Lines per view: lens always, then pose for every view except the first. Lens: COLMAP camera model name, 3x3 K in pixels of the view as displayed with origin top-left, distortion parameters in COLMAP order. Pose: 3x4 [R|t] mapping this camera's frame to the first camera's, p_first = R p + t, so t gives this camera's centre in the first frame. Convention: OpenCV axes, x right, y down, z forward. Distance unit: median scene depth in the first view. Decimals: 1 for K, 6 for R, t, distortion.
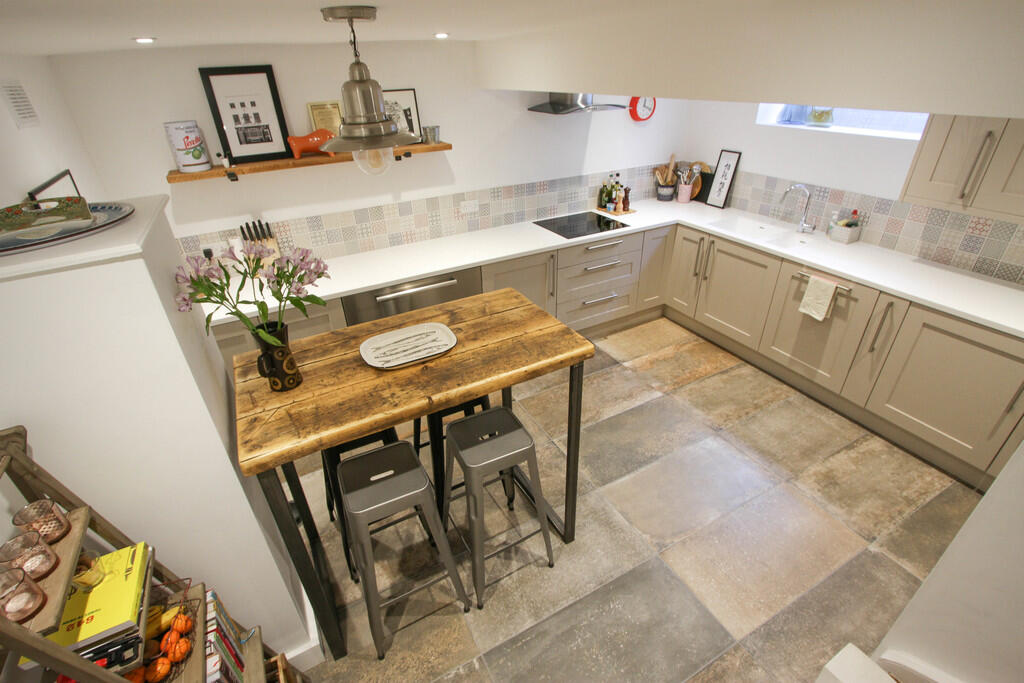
lens RADIAL K [[472.4, 0, 507.4], [0, 472.4, 343.2], [0, 0, 1]] dist [-0.024038, 0.003310]
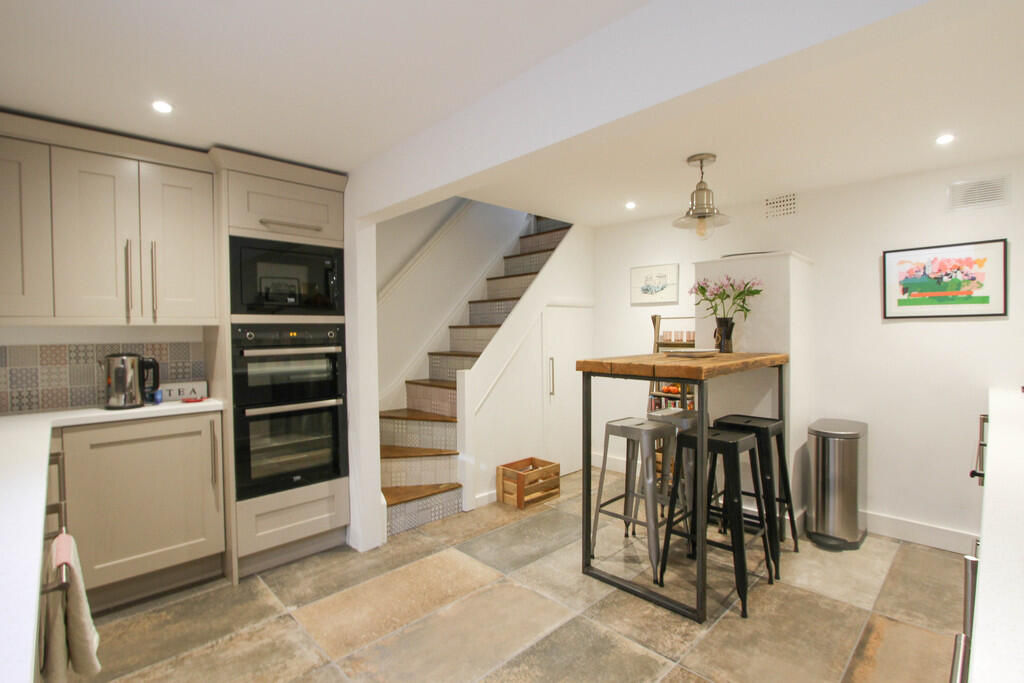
lens RADIAL K [[472.4, 0, 502.6], [0, 472.4, 338.8], [0, 0, 1]] dist [-0.024038, 0.003310]
pose [[-0.961602, 0.049427, -0.269962, 0.490876], [-0.099017, 0.854918, 0.509226, -0.472038], [0.255965, 0.516403, -0.817196, 1.324313]]
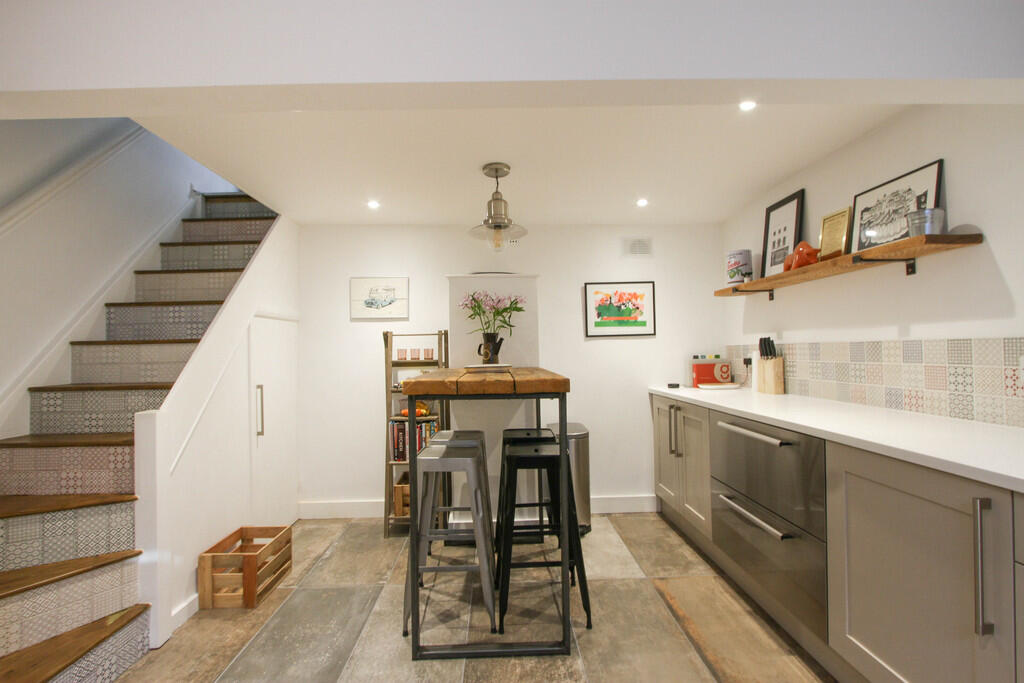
lens RADIAL K [[472.4, 0, 508.2], [0, 472.4, 340.3], [0, 0, 1]] dist [-0.024038, 0.003310]
pose [[-0.457692, 0.024098, -0.888784, 0.654551], [-0.419019, 0.875814, 0.239526, -0.276385], [0.784182, 0.482047, -0.390756, 1.010718]]
